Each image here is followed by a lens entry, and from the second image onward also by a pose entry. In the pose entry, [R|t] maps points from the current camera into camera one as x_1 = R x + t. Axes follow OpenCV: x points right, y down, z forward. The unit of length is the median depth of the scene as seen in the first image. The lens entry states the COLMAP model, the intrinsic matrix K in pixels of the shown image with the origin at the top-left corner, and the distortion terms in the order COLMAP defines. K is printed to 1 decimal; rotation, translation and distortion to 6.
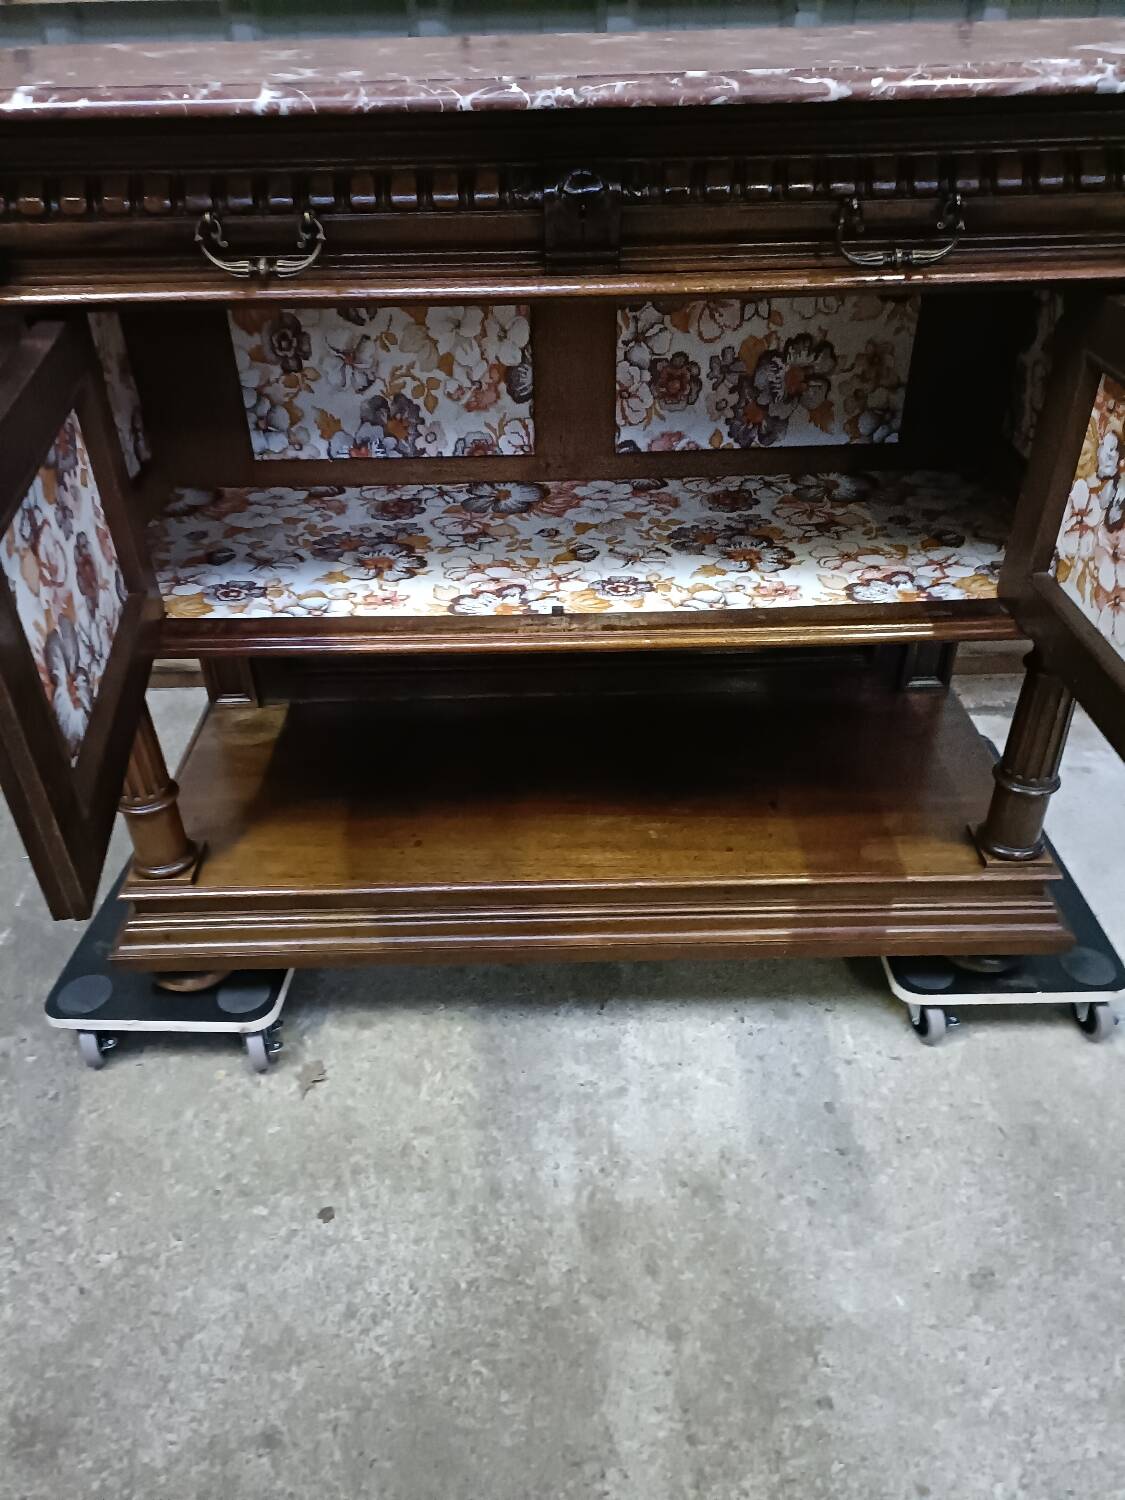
lens RADIAL K [[1096.4, 0, 554.8], [0, 1096.4, 750.9], [0, 0, 1]] dist [0.054855, -0.051272]
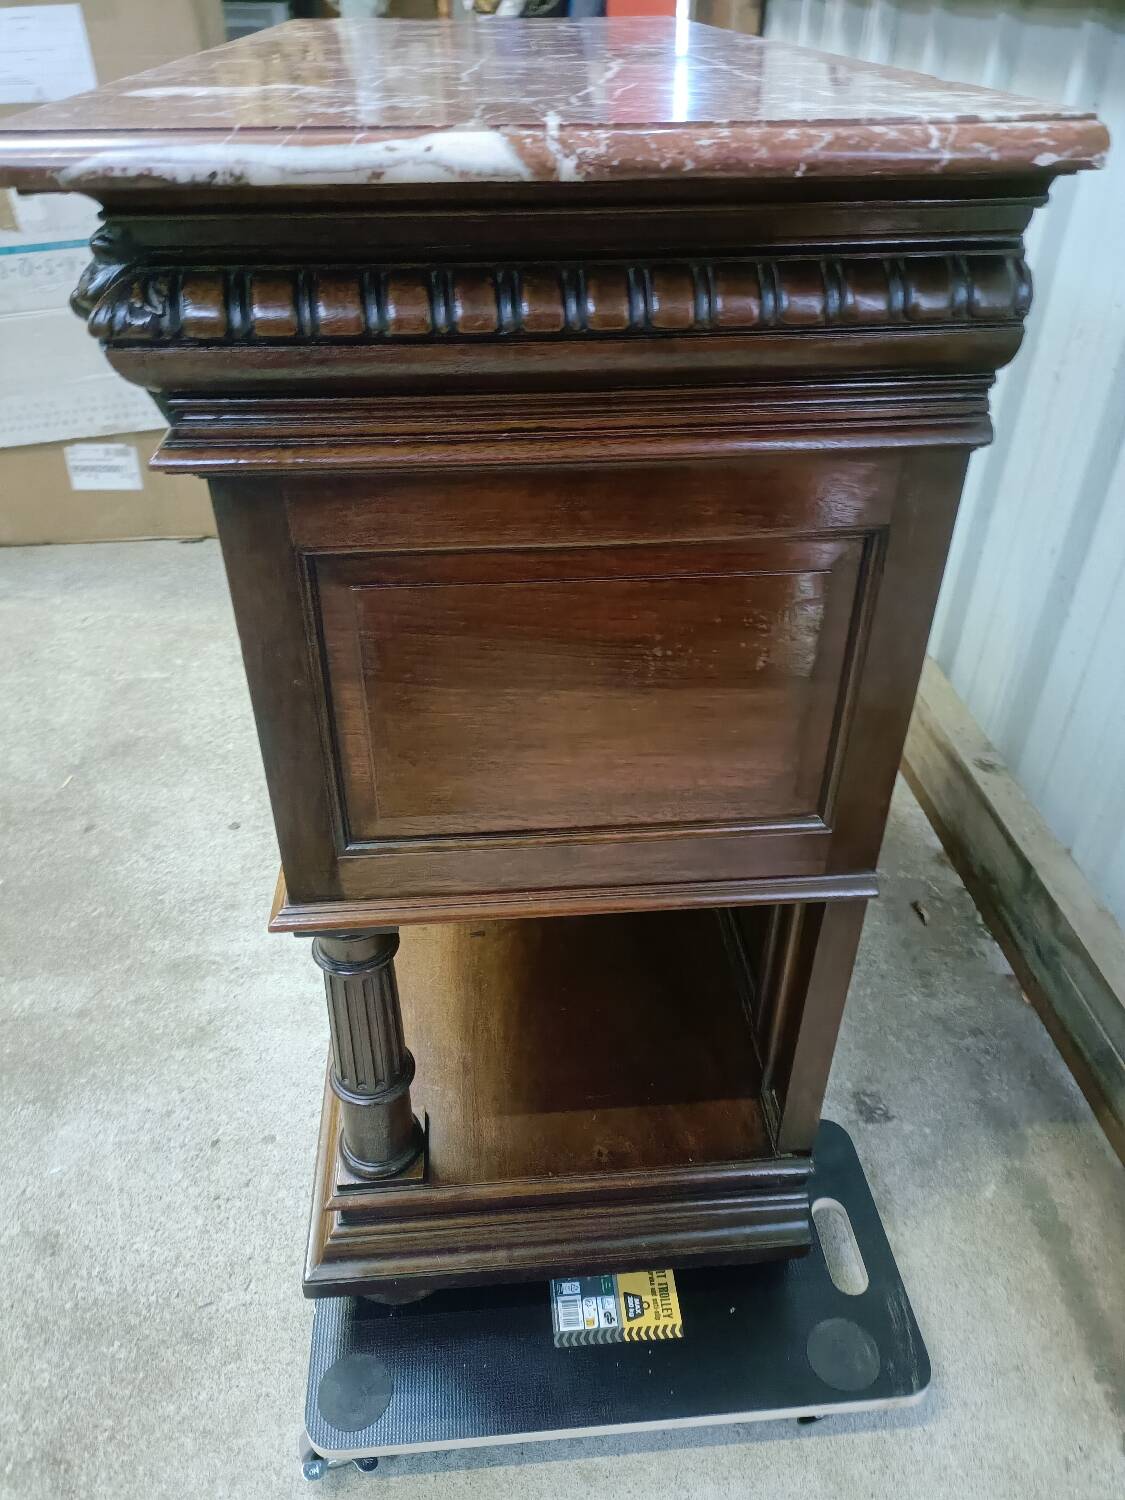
lens RADIAL K [[1096.4, 0, 553.9], [0, 1096.4, 762.3], [0, 0, 1]] dist [0.054855, -0.051272]
pose [[0.074261, 0.599588, -0.796856, 0.878404], [-0.583957, 0.673881, 0.452636, -0.505709], [0.808381, 0.431716, 0.400177, 0.701433]]
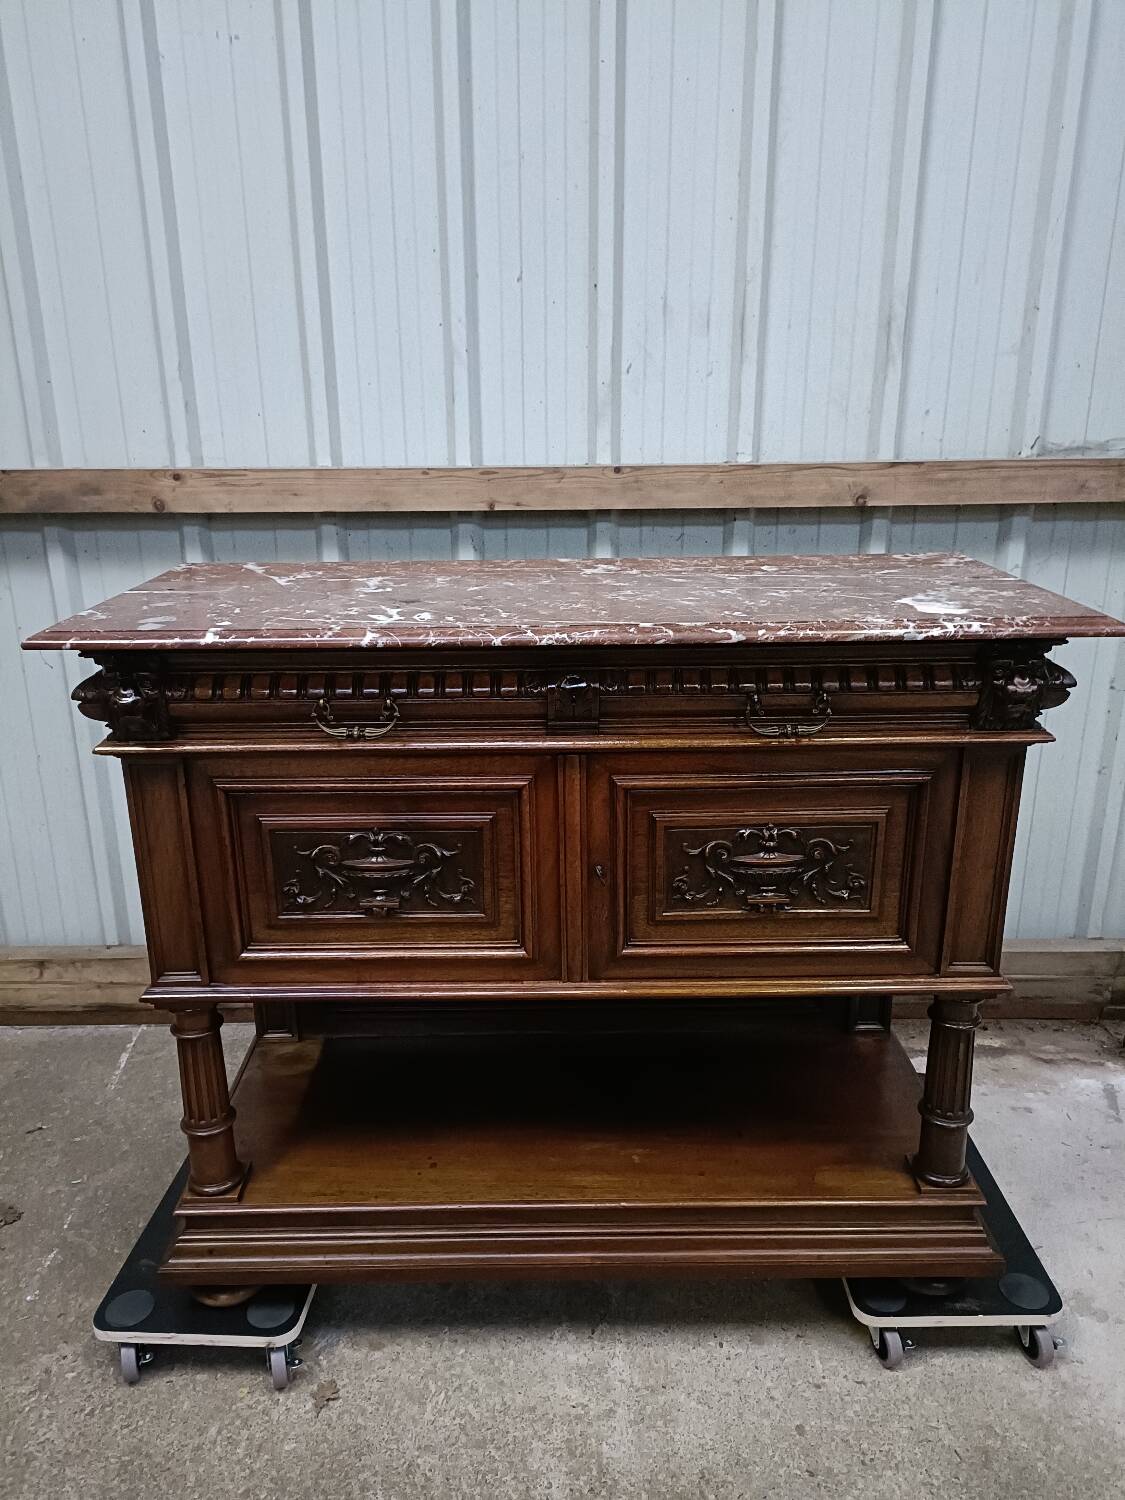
lens RADIAL K [[1096.4, 0, 554.2], [0, 1096.4, 749.0], [0, 0, 1]] dist [0.054855, -0.051272]
pose [[0.999949, 0.009373, -0.003768, 0.003696], [-0.010069, 0.954801, -0.297075, 0.009610], [0.000813, 0.297098, 0.954847, -0.258216]]
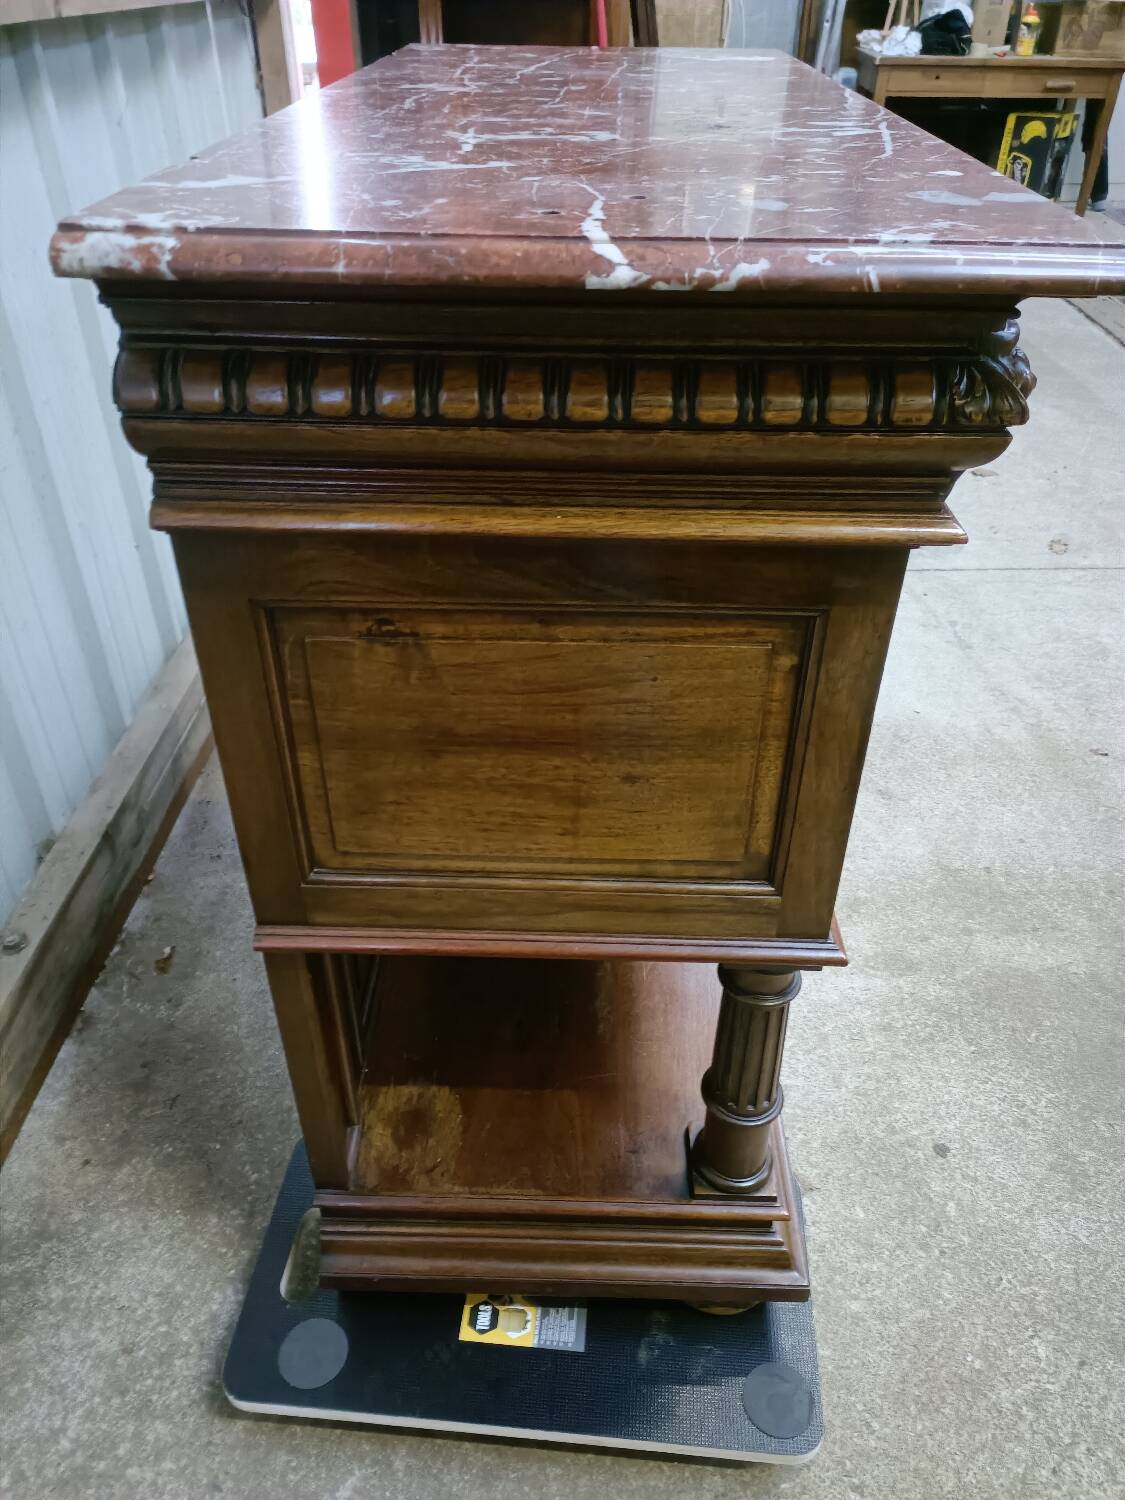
lens RADIAL K [[1096.4, 0, 558.9], [0, 1096.4, 755.9], [0, 0, 1]] dist [0.054855, -0.051272]
pose [[0.033865, -0.569167, 0.821524, -0.855372], [0.571823, 0.685193, 0.451142, -0.525721], [-0.819678, 0.454488, 0.348666, 0.726559]]
